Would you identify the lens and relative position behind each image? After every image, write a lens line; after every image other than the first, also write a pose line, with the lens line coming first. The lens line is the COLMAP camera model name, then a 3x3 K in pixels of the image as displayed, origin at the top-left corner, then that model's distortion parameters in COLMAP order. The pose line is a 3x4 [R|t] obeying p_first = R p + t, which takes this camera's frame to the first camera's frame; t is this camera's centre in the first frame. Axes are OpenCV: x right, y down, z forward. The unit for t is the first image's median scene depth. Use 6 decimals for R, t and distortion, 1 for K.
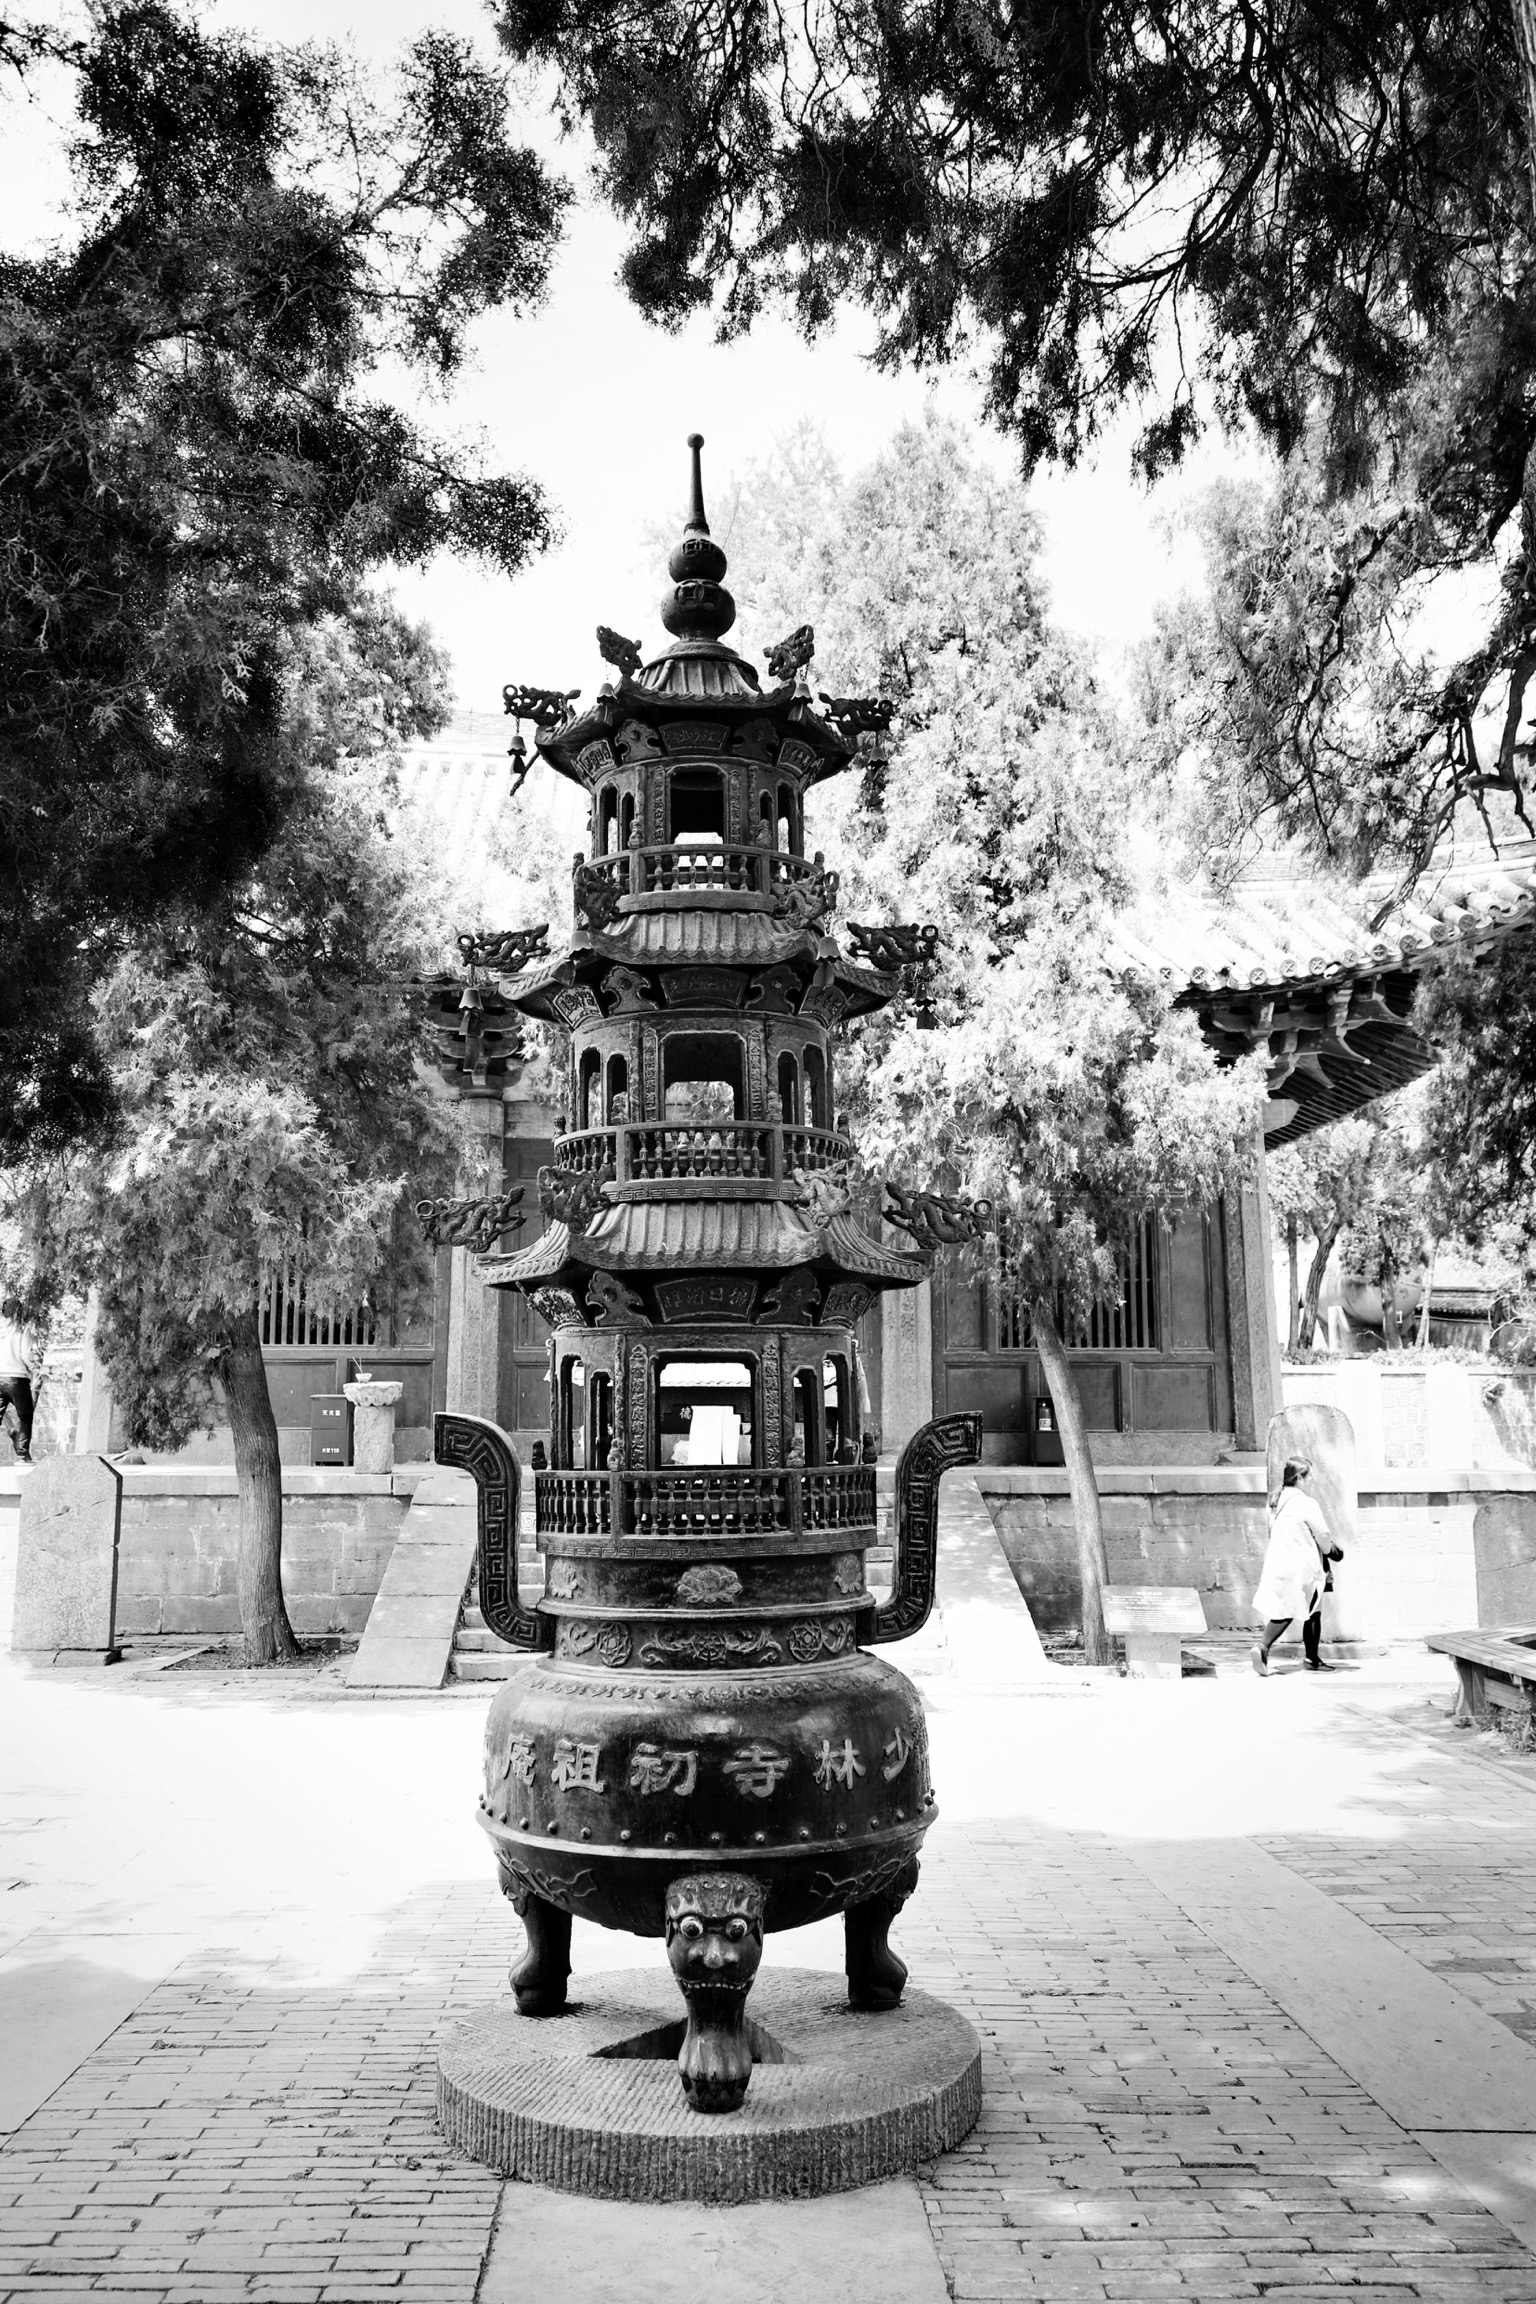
lens RADIAL K [[1865.6, 0, 729.2], [0, 1865.6, 1058.3], [0, 0, 1]] dist [0.057113, 0.000643]
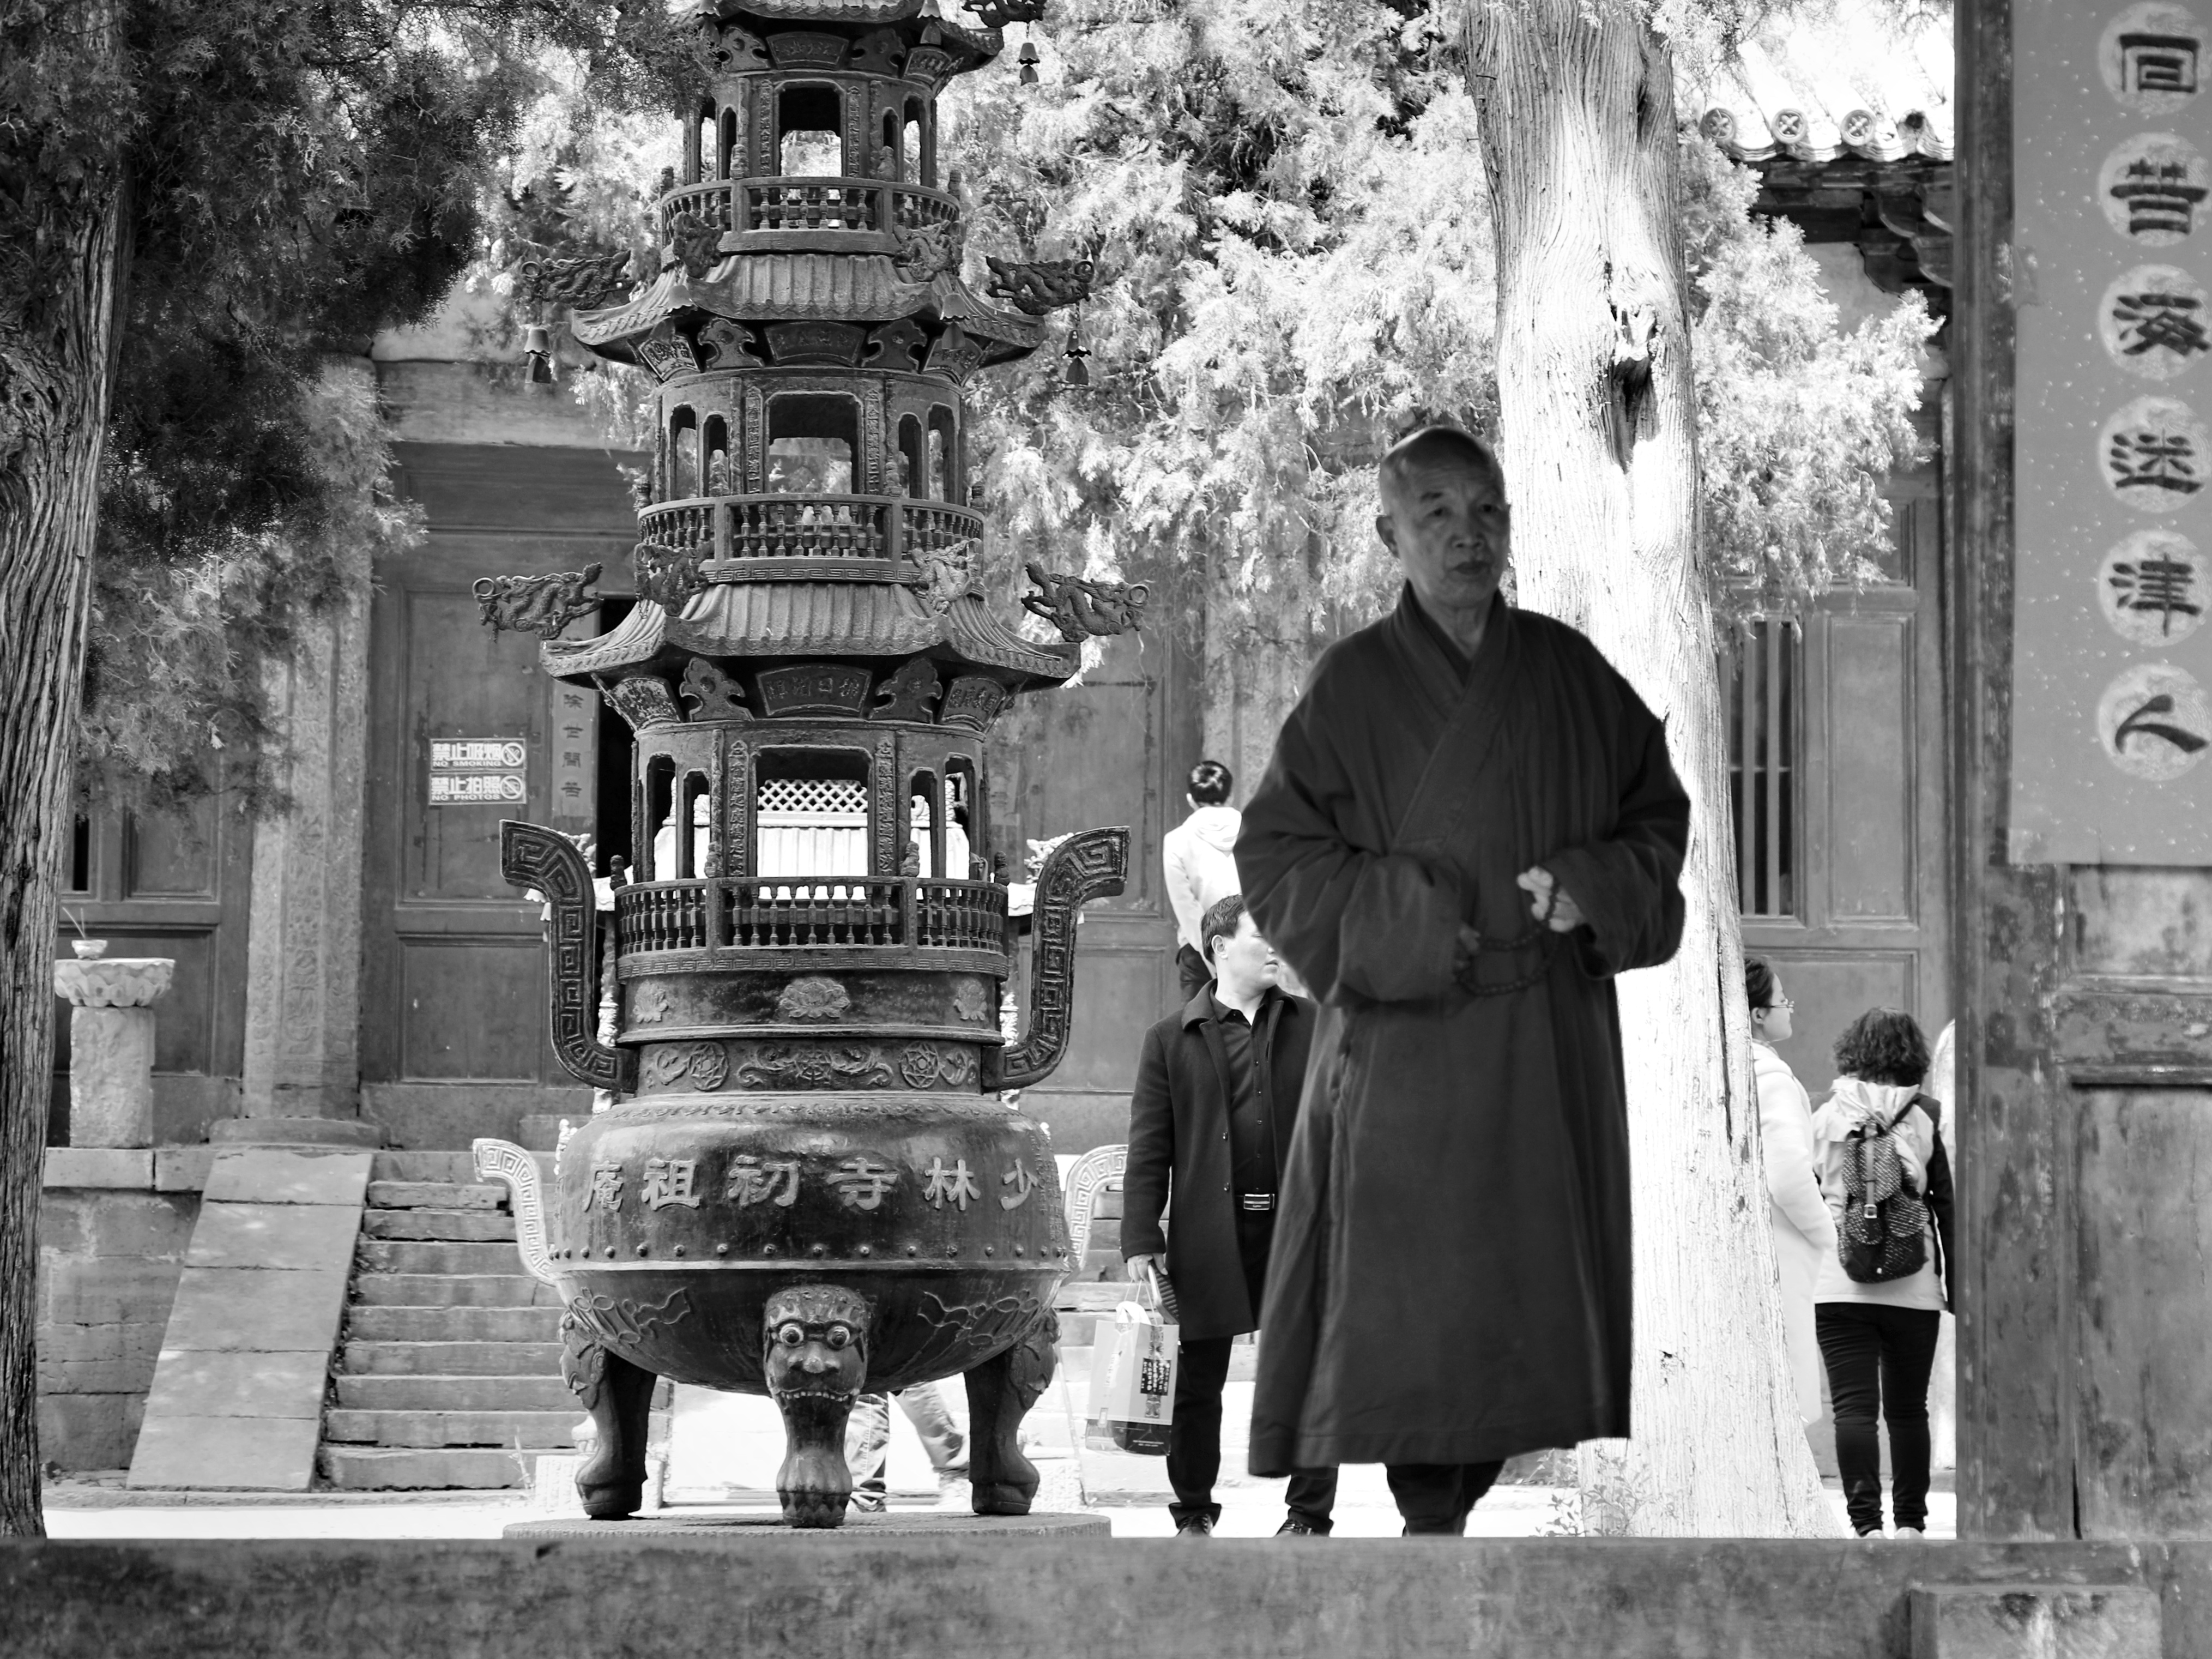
lens RADIAL K [[4645.0, 0, 1107.7], [0, 4645.0, 671.9], [0, 0, 1]] dist [-0.021189, 4.192587]
pose [[0.998767, 0.012022, 0.048162, 0.020975], [-0.016481, 0.995504, 0.093270, -0.091489], [-0.046825, -0.093949, 0.994475, -1.230556]]
